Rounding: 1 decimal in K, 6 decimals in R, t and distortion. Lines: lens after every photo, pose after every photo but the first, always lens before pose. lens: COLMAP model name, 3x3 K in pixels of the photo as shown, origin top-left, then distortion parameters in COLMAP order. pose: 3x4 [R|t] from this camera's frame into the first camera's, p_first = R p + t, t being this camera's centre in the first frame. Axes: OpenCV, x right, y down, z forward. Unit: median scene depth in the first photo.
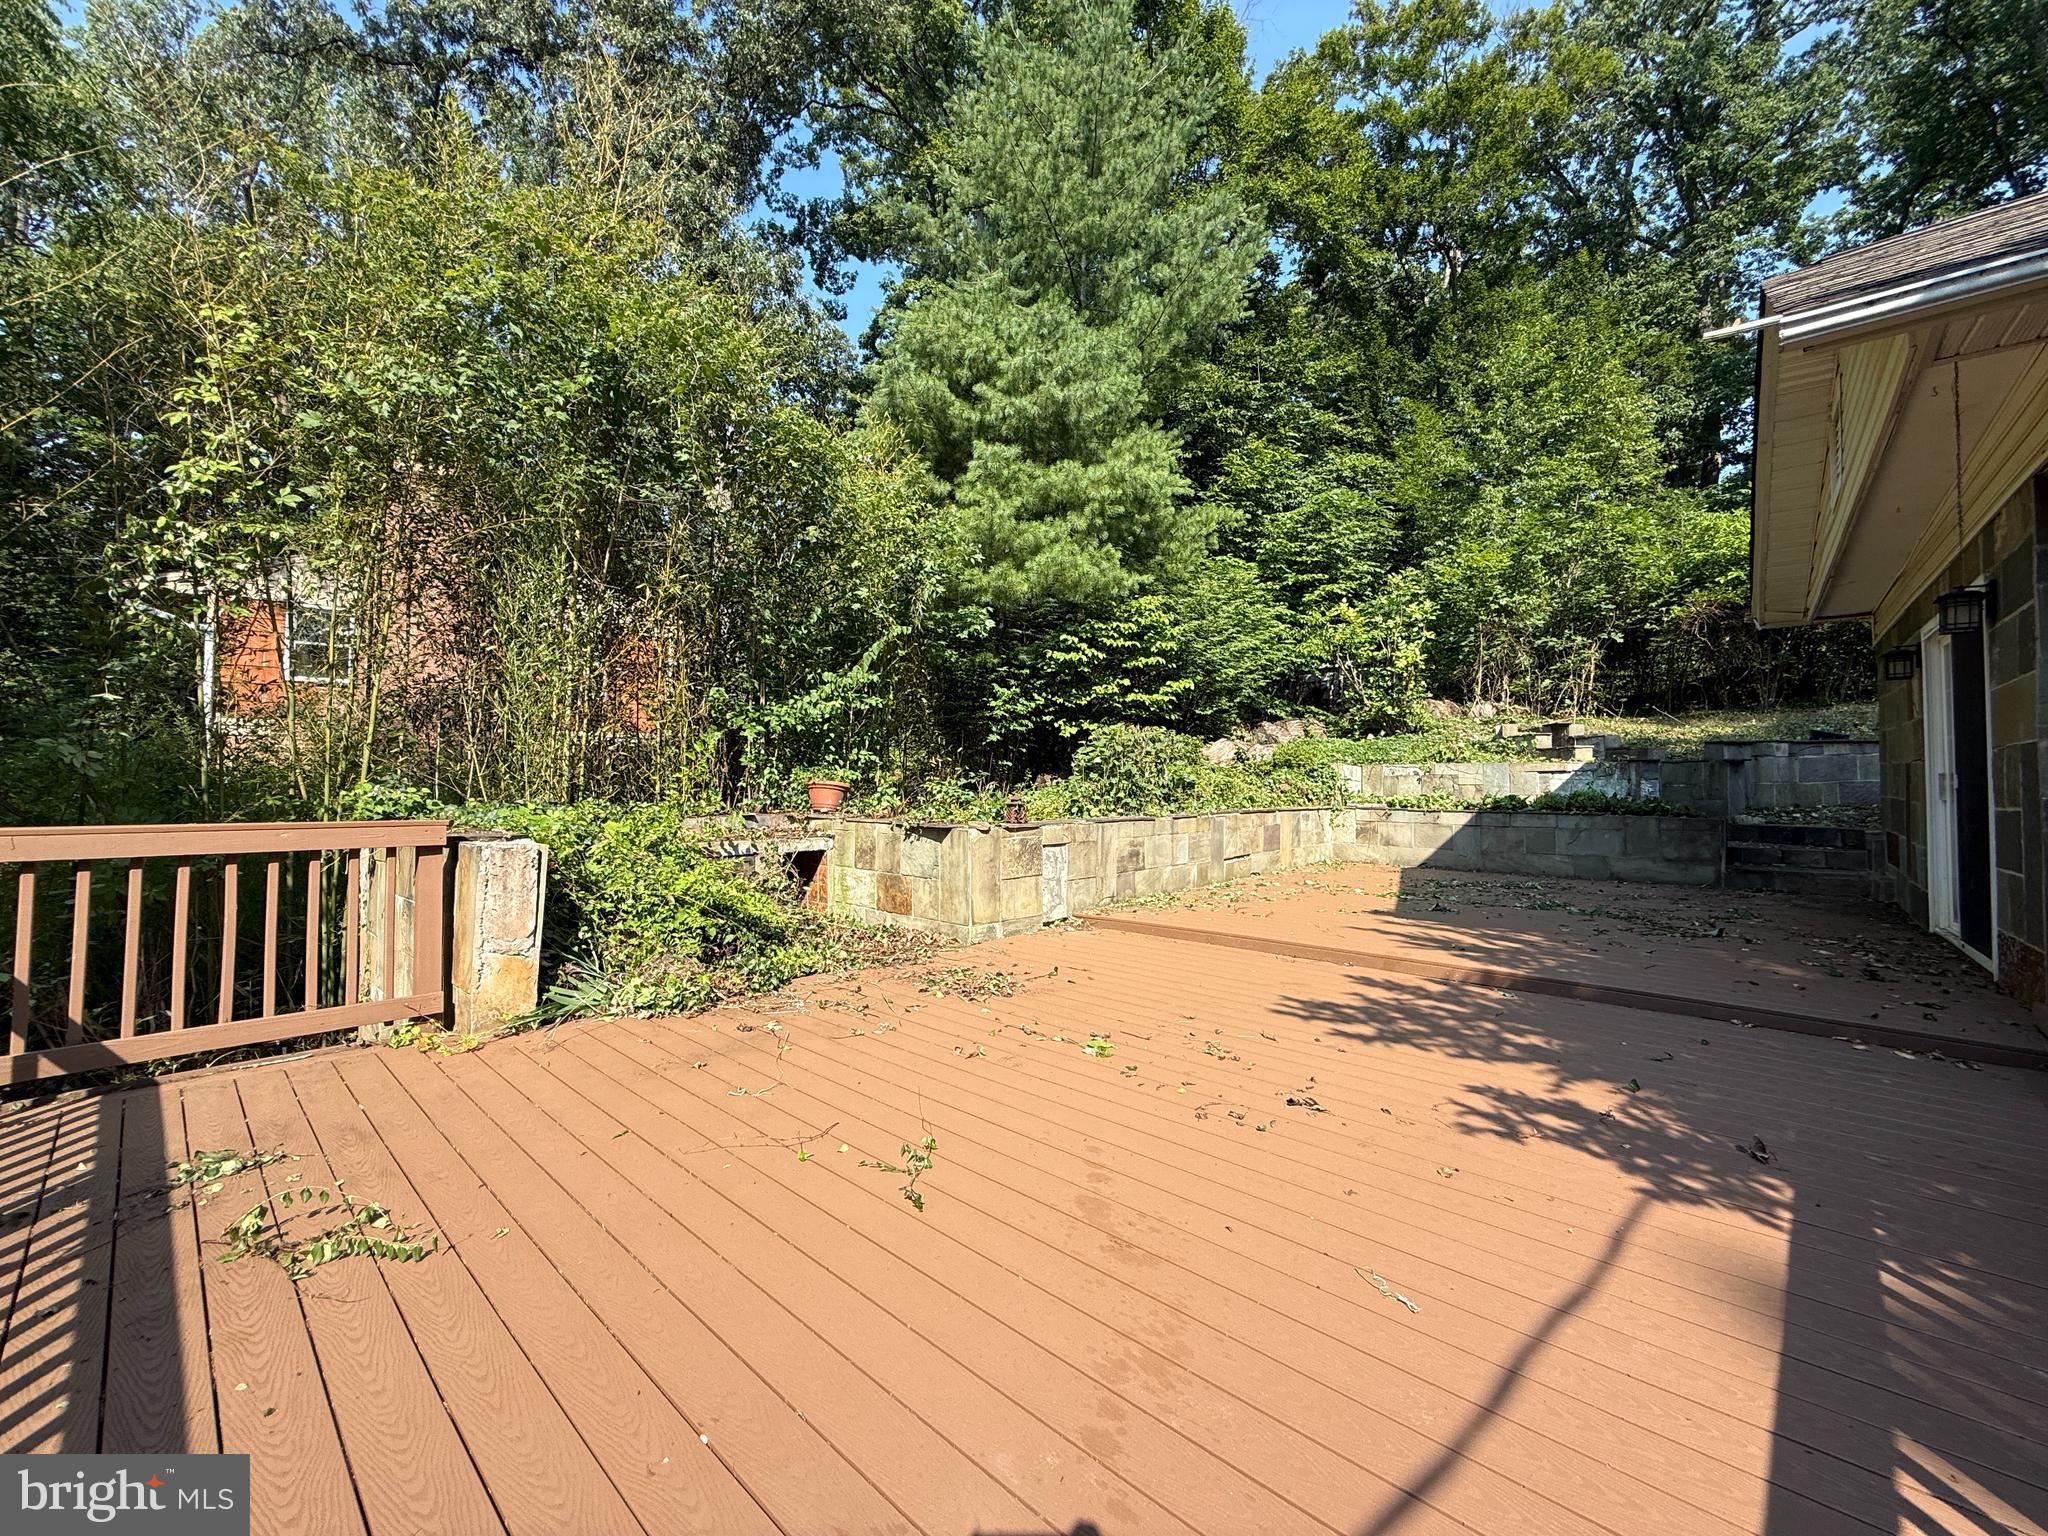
lens RADIAL K [[810.9, 0, 1021.1], [0, 810.9, 762.9], [0, 0, 1]] dist [0.002091, 0.000179]
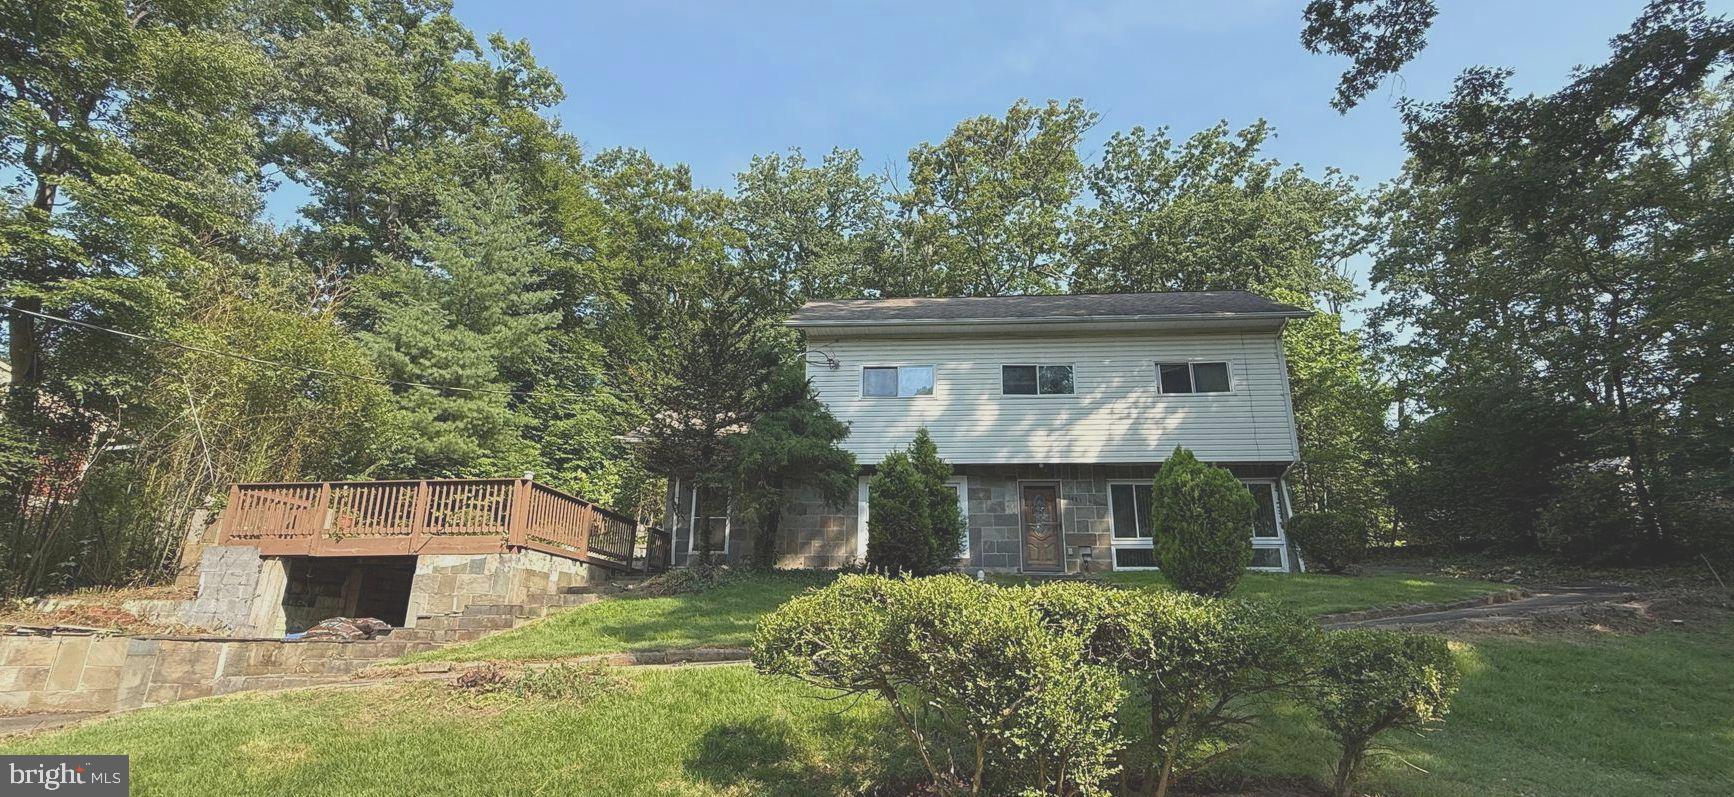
lens RADIAL K [[803.8, 0, 864.9], [0, 803.8, 397.0], [0, 0, 1]] dist [0.000133, 0.000030]
pose [[0.798786, 0.182876, 0.573147, -0.334207], [-0.026442, 0.962431, -0.270235, 0.222033], [-0.601034, 0.200705, 0.773612, -1.496483]]
